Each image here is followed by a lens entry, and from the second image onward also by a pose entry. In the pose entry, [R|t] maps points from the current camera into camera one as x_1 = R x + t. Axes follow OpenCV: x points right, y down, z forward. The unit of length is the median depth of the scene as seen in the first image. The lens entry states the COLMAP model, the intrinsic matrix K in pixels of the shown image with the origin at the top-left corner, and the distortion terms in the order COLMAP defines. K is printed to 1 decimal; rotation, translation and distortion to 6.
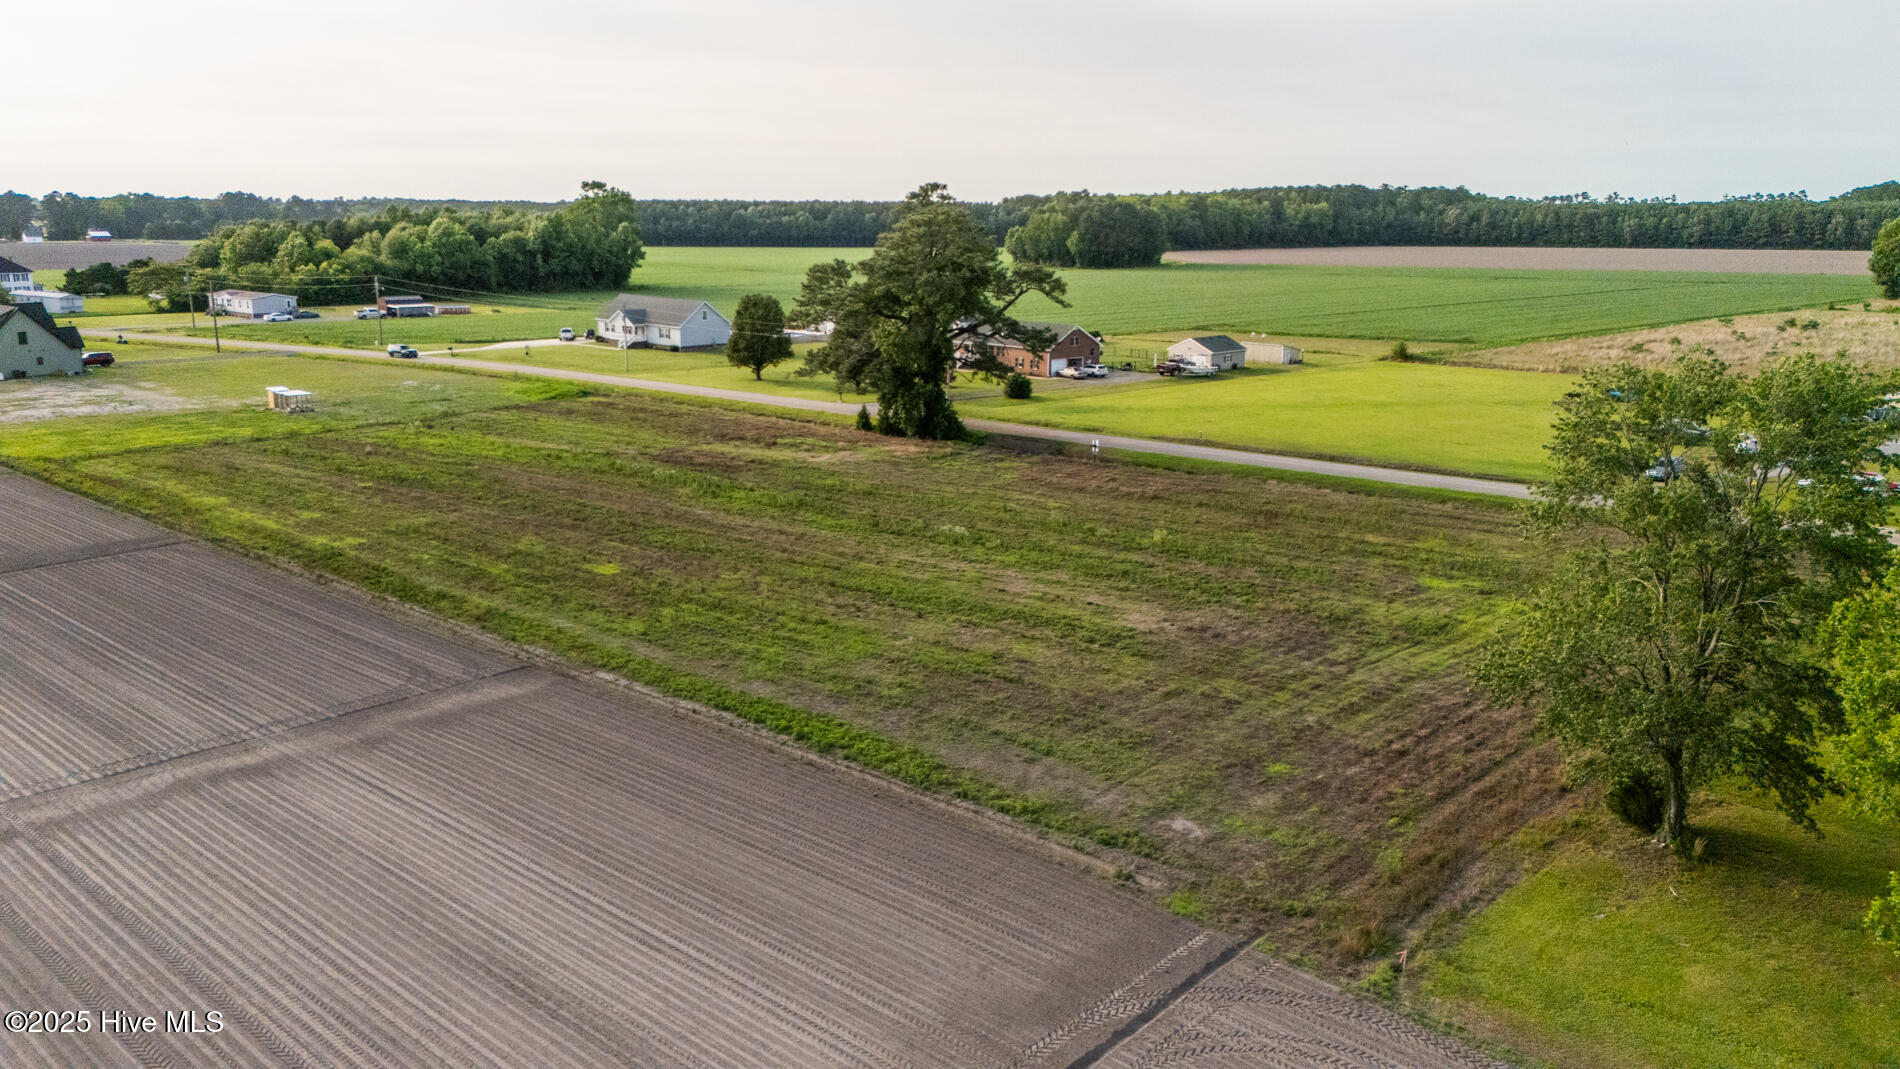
lens RADIAL K [[1389.9, 0, 950.0], [0, 1389.9, 534.5], [0, 0, 1]] dist [0.072499, -0.070073]
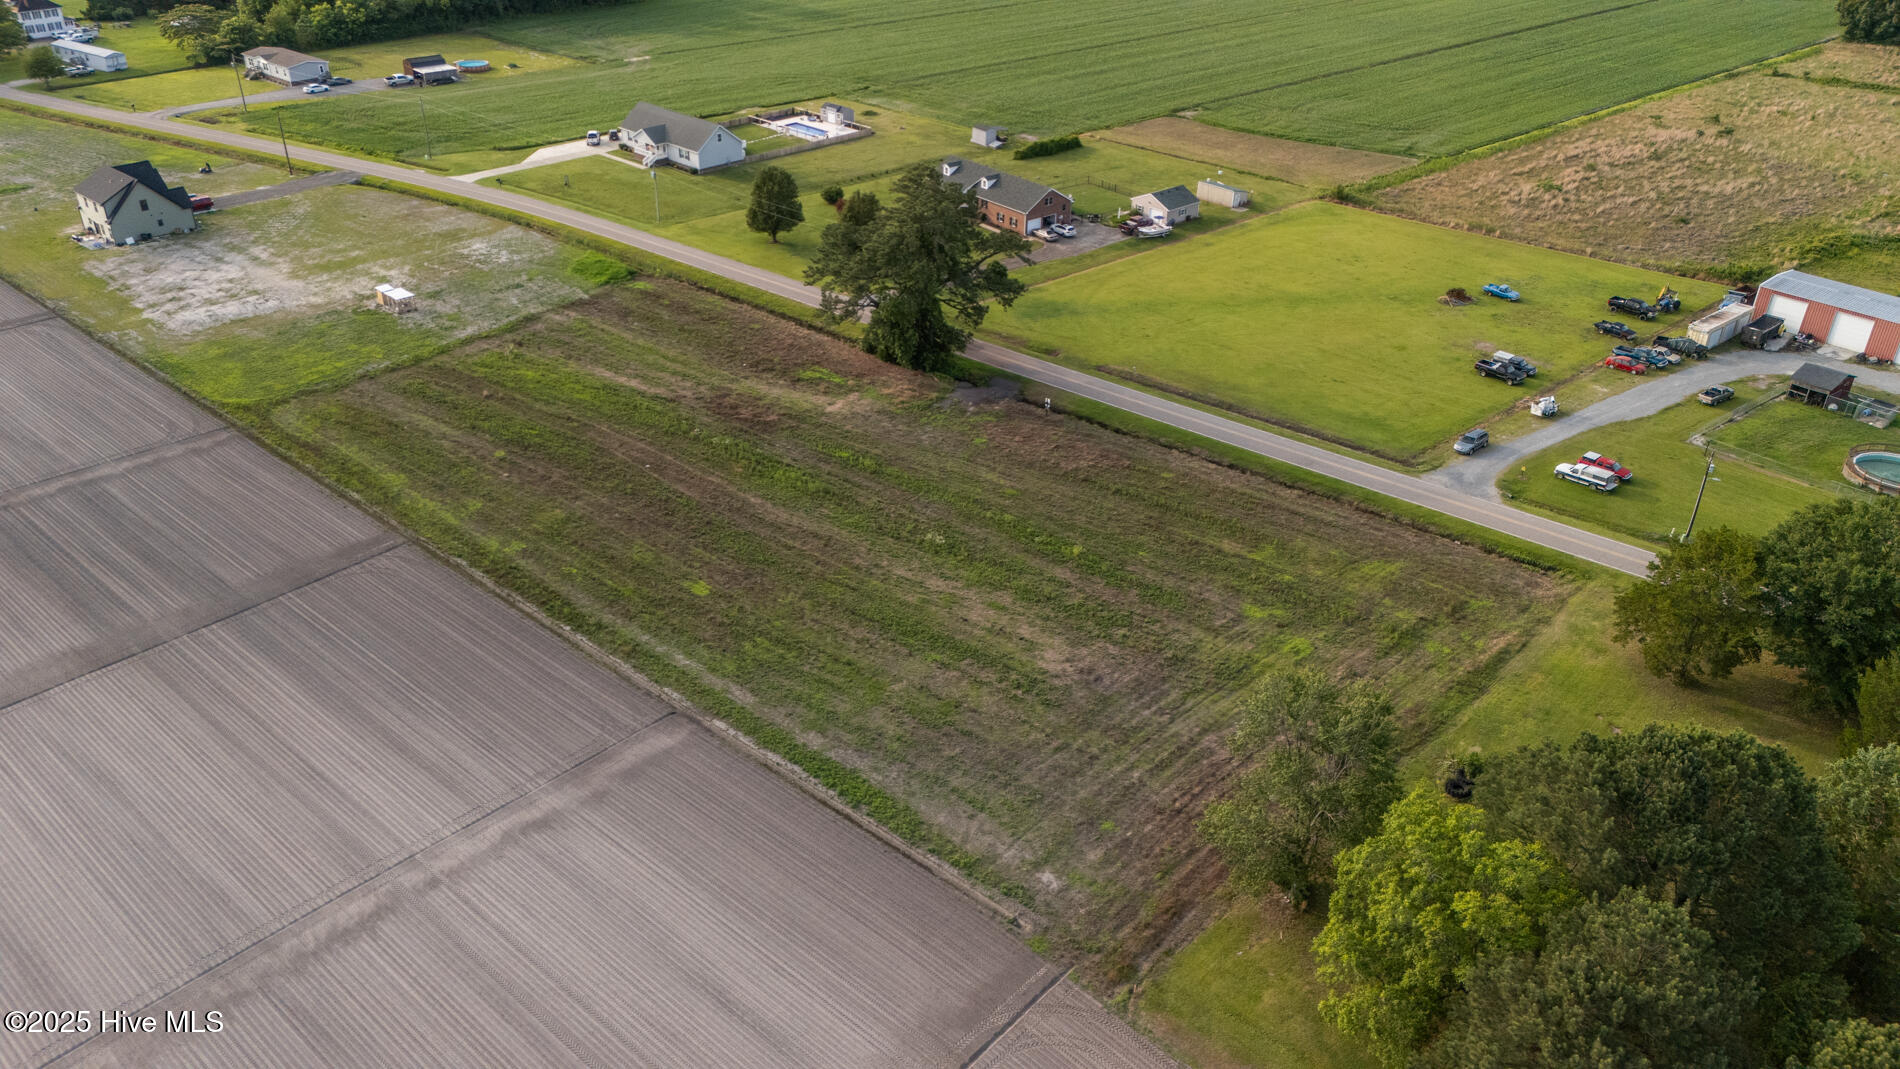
lens RADIAL K [[1389.9, 0, 950.0], [0, 1389.9, 534.5], [0, 0, 1]] dist [0.072499, -0.070073]
pose [[0.999947, 0.009286, 0.004432, 0.017705], [-0.010178, 0.955996, 0.293205, -0.655736], [-0.001514, -0.293234, 0.956039, -0.558955]]
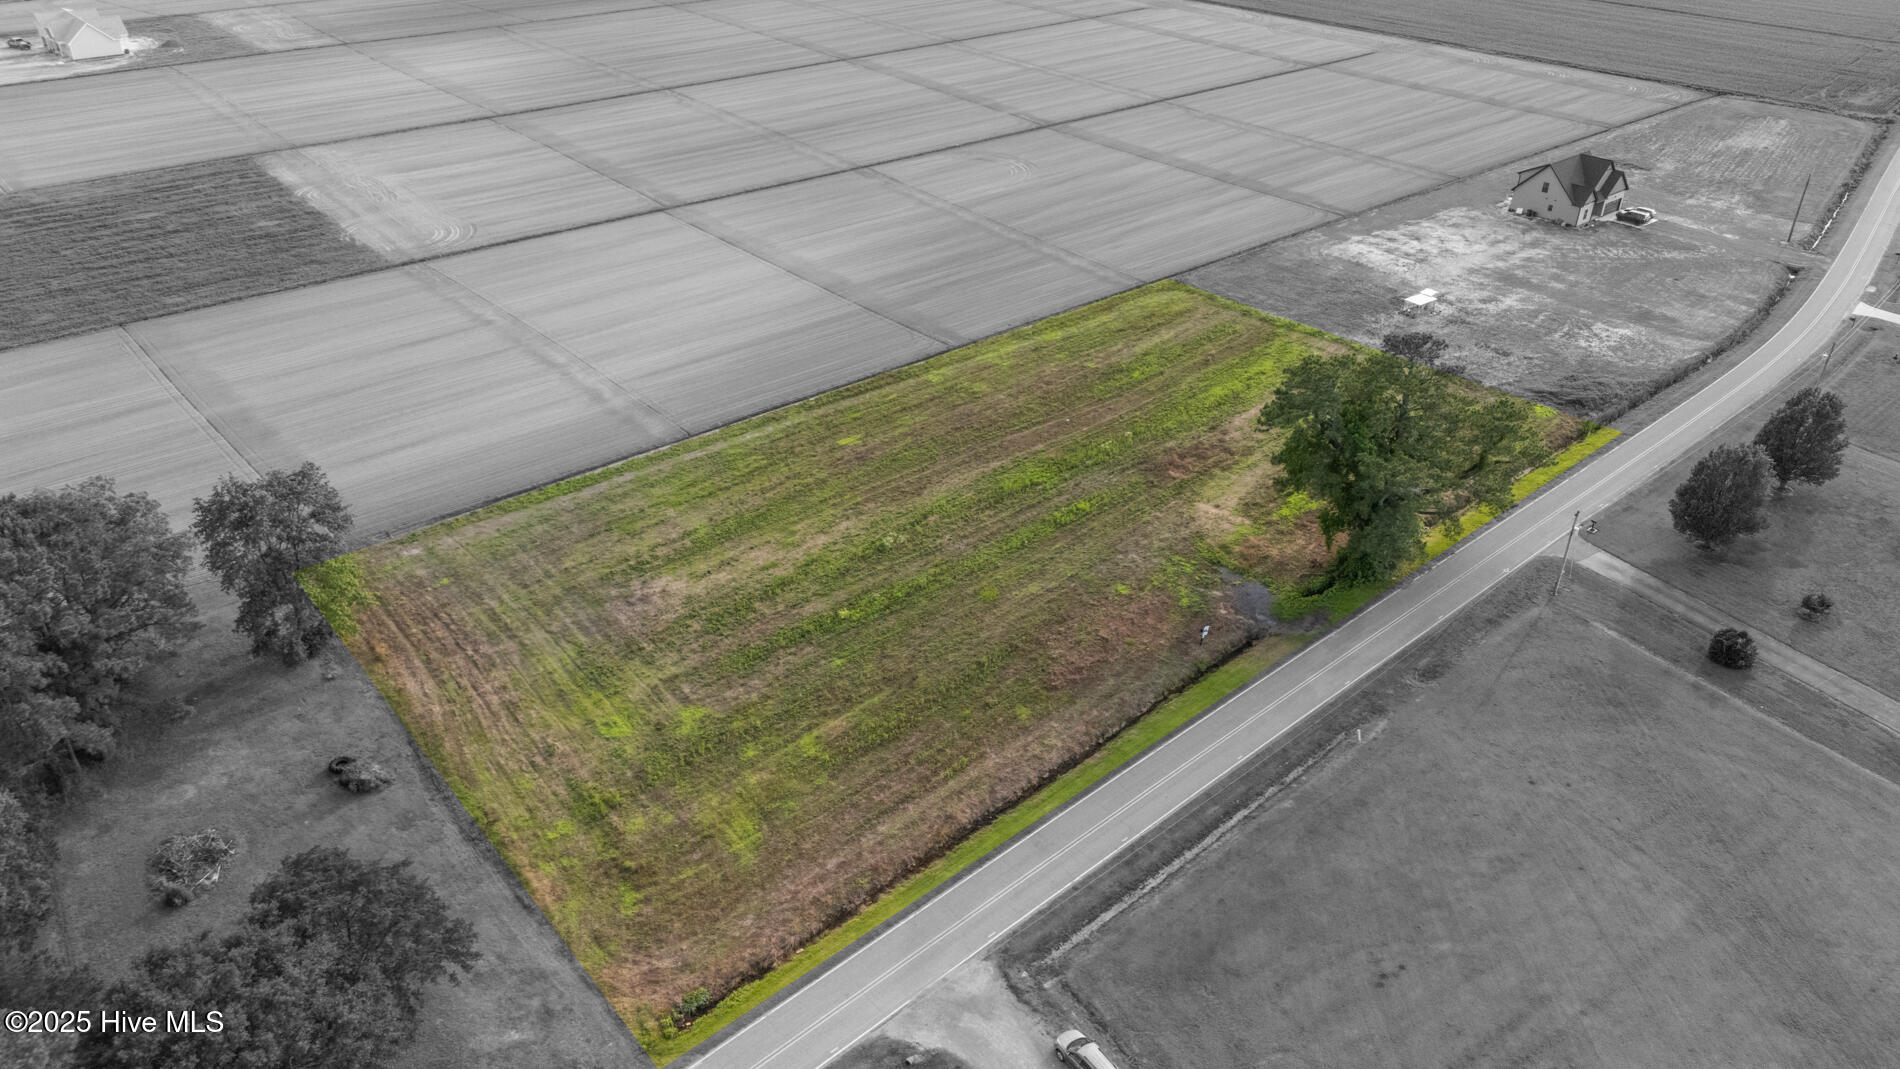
lens RADIAL K [[1389.9, 0, 950.0], [0, 1389.9, 534.5], [0, 0, 1]] dist [0.072499, -0.070073]
pose [[-0.135416, 0.498981, -0.855968, 1.892774], [-0.234553, 0.823223, 0.517000, -1.183143], [0.962625, 0.270780, 0.005560, 1.616497]]
